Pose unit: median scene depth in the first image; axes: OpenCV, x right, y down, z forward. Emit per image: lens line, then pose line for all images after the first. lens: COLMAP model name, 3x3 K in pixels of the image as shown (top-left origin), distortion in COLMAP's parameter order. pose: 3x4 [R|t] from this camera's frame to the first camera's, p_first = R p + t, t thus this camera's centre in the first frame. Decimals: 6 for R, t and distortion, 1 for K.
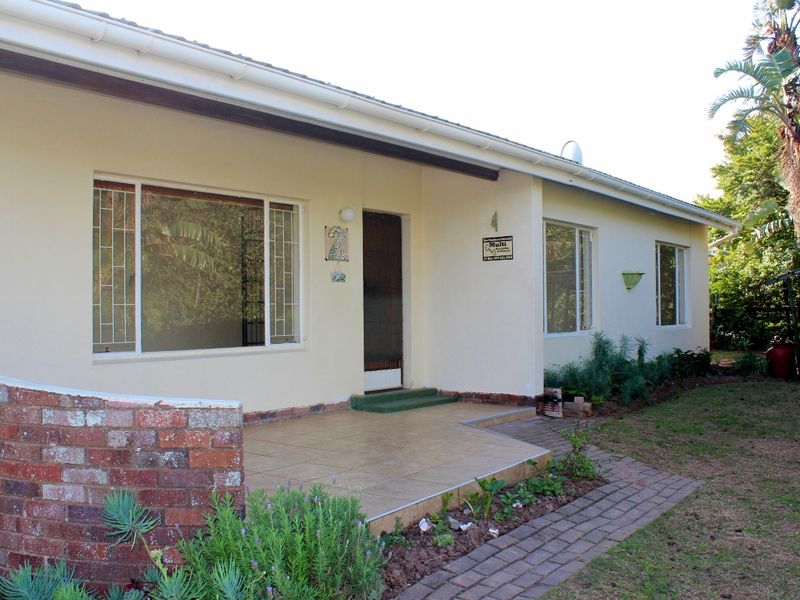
lens RADIAL K [[746.0, 0, 387.8], [0, 746.0, 300.6], [0, 0, 1]] dist [-0.167808, 0.147466]
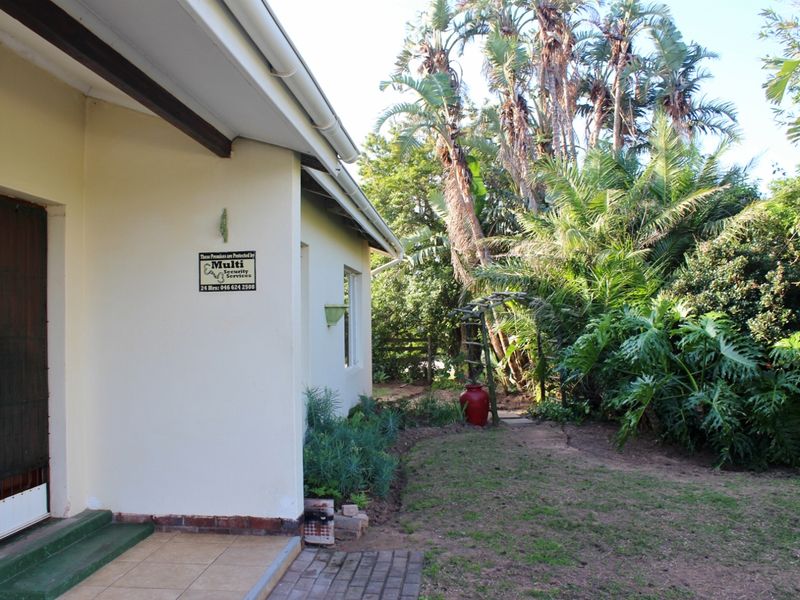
lens RADIAL K [[746.0, 0, 387.8], [0, 746.0, 300.6], [0, 0, 1]] dist [-0.167808, 0.147466]
pose [[0.841765, 0.012130, 0.539708, -0.058954], [0.003770, 0.999591, -0.028345, -0.028146], [-0.539831, 0.025895, 0.841375, 0.413581]]
